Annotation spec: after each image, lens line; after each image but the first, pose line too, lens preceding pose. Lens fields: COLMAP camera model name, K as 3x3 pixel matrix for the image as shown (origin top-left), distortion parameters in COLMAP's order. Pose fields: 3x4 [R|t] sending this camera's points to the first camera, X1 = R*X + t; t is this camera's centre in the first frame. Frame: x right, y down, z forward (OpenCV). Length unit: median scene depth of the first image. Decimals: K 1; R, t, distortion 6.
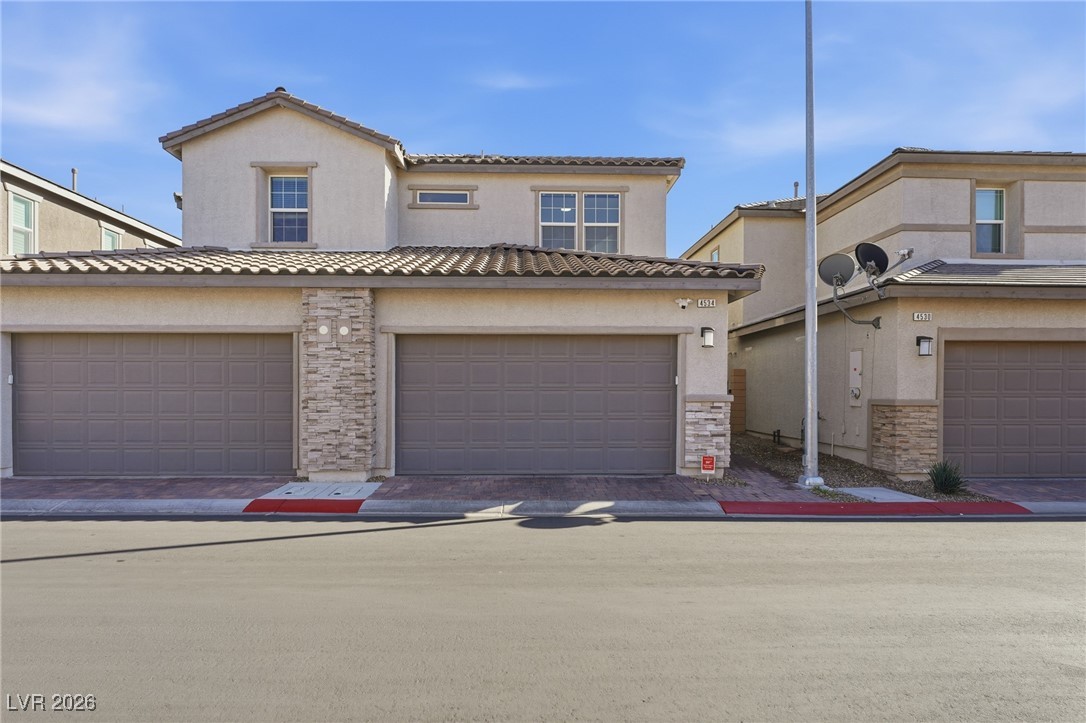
lens RADIAL K [[566.2, 0, 541.3], [0, 566.2, 393.2], [0, 0, 1]] dist [-0.006795, -0.001210]
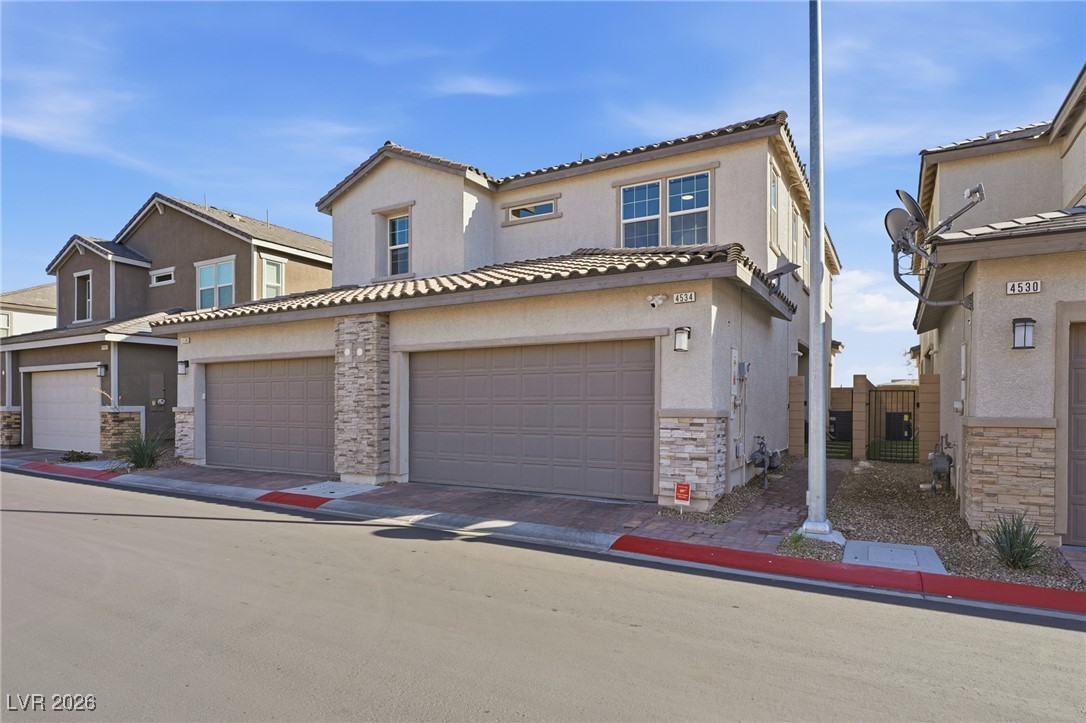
lens RADIAL K [[608.1, 0, 543.7], [0, 608.1, 405.1], [0, 0, 1]] dist [-0.004475, -0.000638]
pose [[0.852720, 0.000247, -0.522368, 0.576088], [-0.002088, 0.999994, -0.002935, 0.000270], [0.522364, 0.003594, 0.852715, 0.137312]]
